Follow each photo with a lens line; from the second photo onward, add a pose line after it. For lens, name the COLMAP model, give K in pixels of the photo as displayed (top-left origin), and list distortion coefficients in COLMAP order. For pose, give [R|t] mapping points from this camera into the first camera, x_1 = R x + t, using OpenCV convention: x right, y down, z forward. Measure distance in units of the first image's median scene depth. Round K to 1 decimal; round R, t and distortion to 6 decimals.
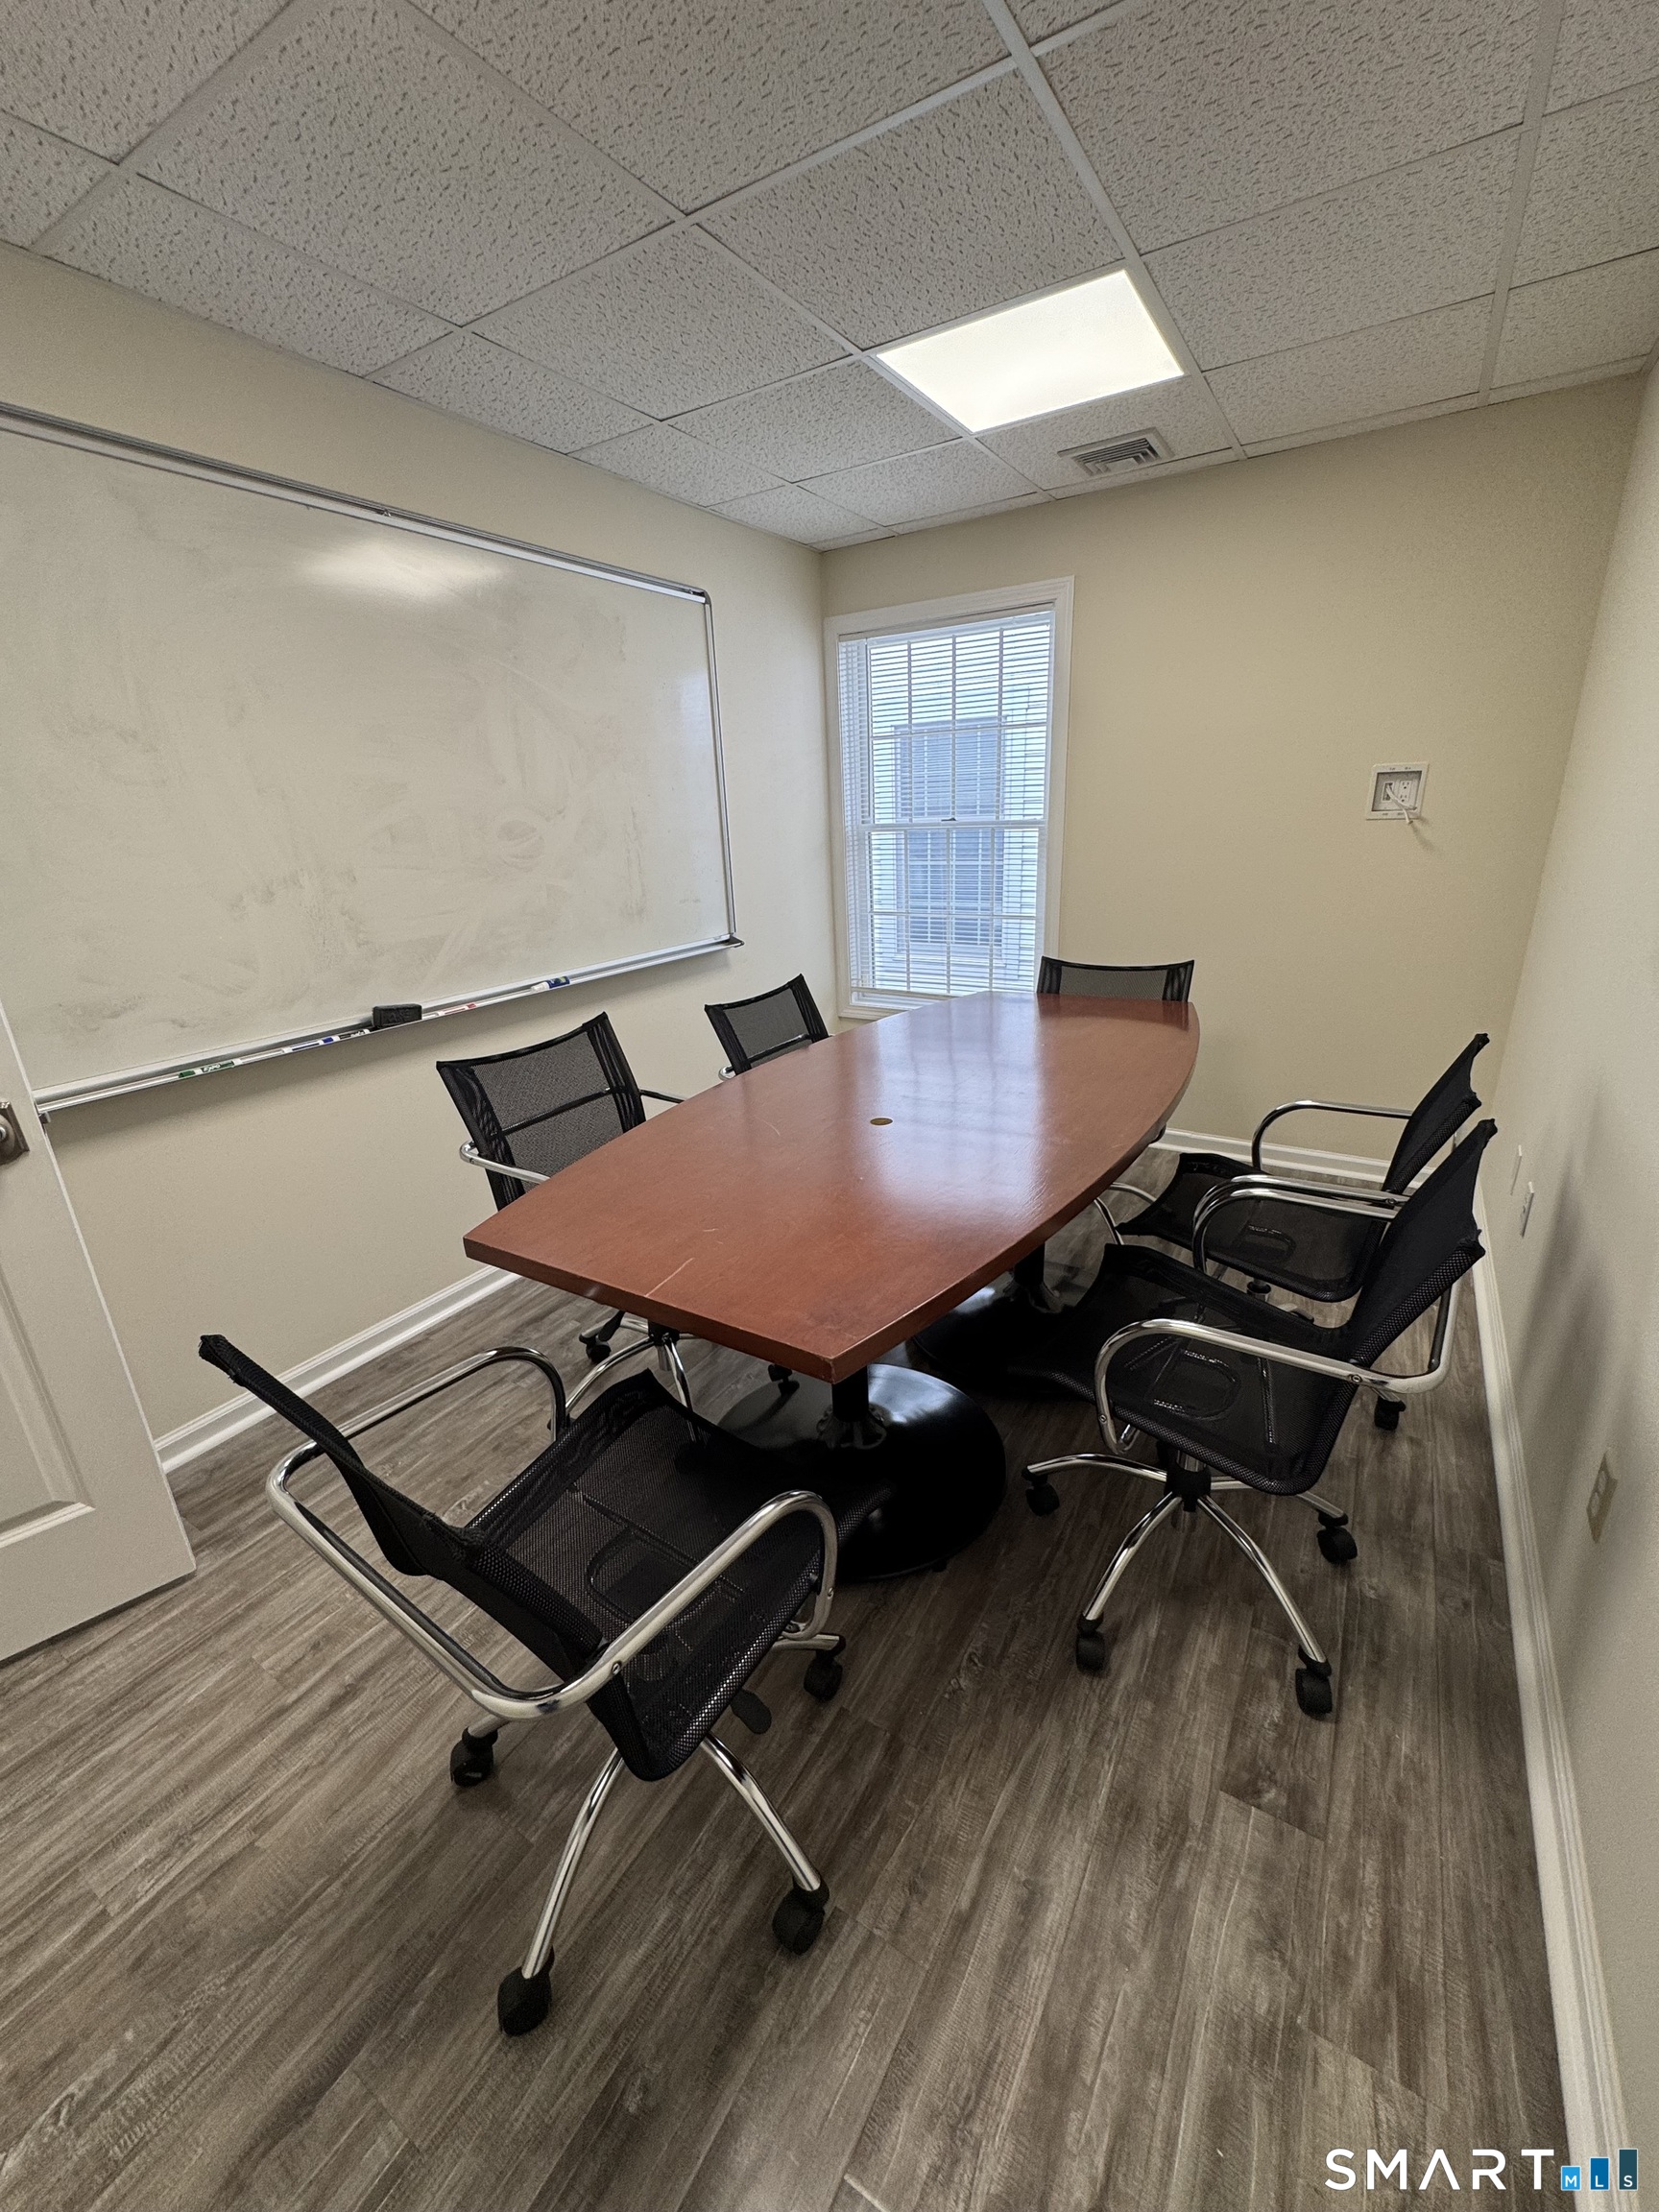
lens RADIAL K [[873.5, 0, 843.4], [0, 873.5, 1105.3], [0, 0, 1]] dist [-0.001293, 0.000220]
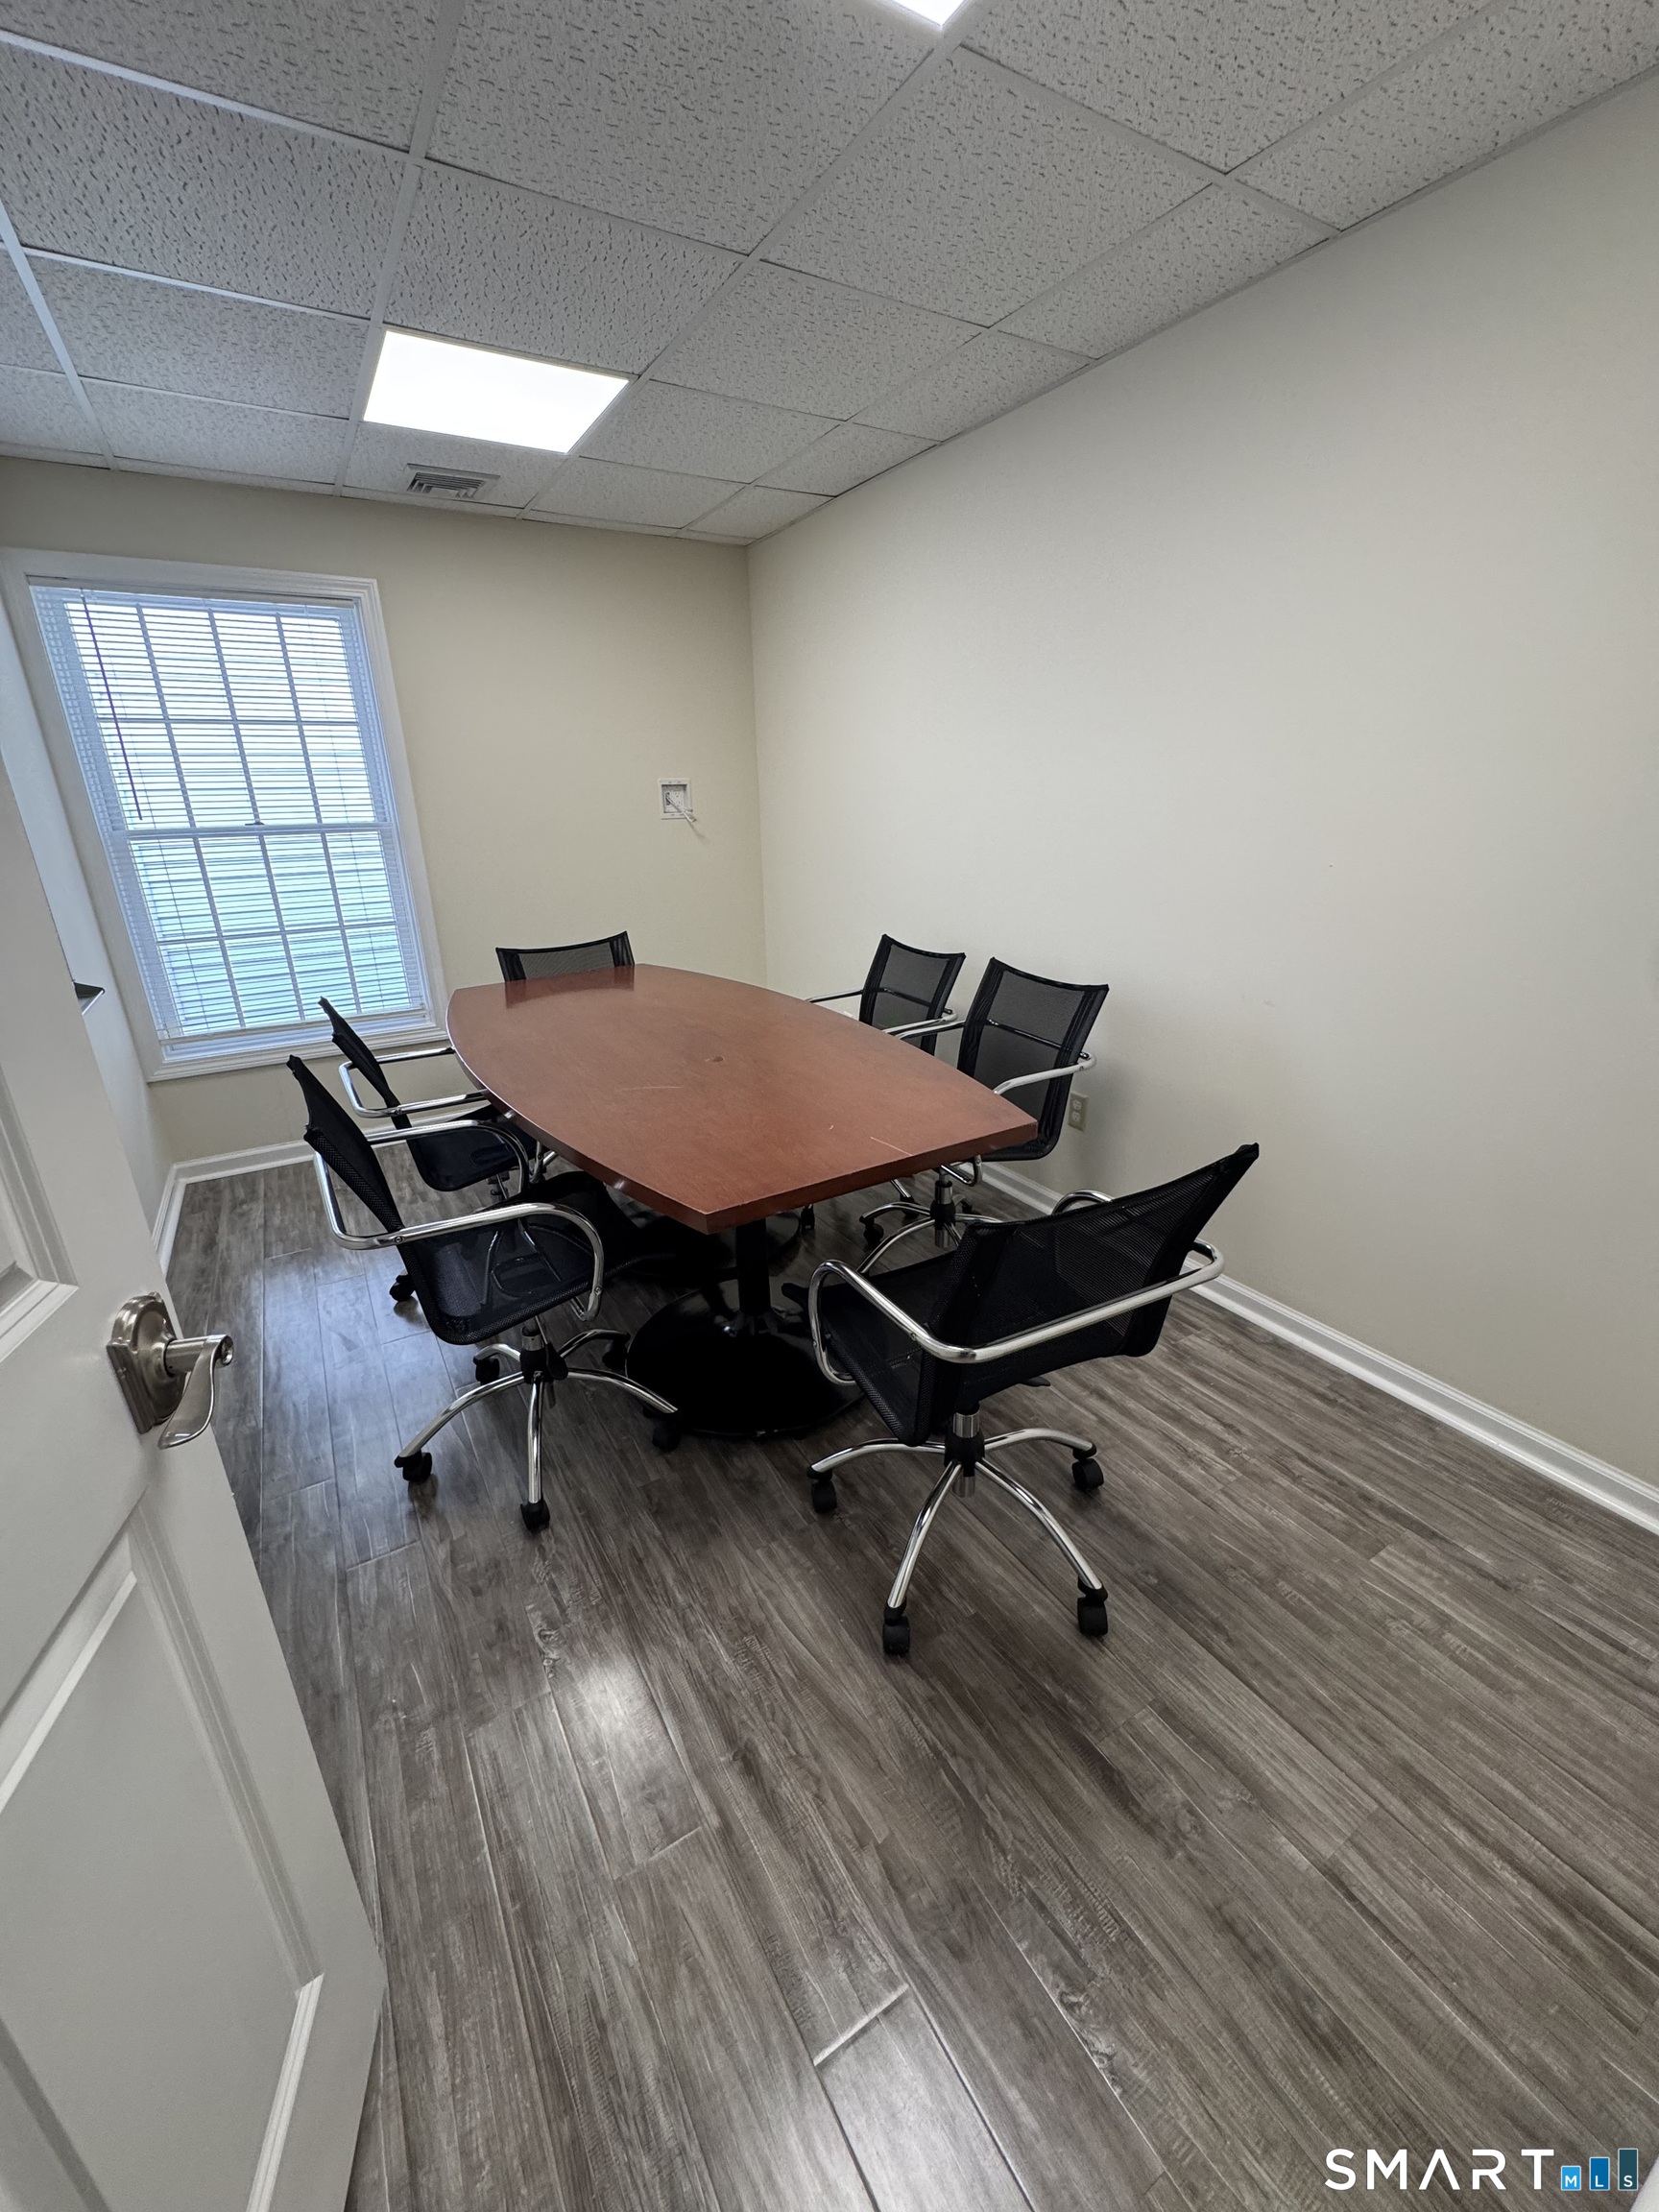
lens RADIAL K [[889.0, 0, 829.5], [0, 889.0, 1106.0], [0, 0, 1]] dist [-0.001871, -0.000265]
pose [[0.447427, -0.266684, 0.853633, -1.332225], [0.301218, 0.943672, 0.136931, -0.047794], [-0.842067, 0.195863, 0.502555, 0.420520]]
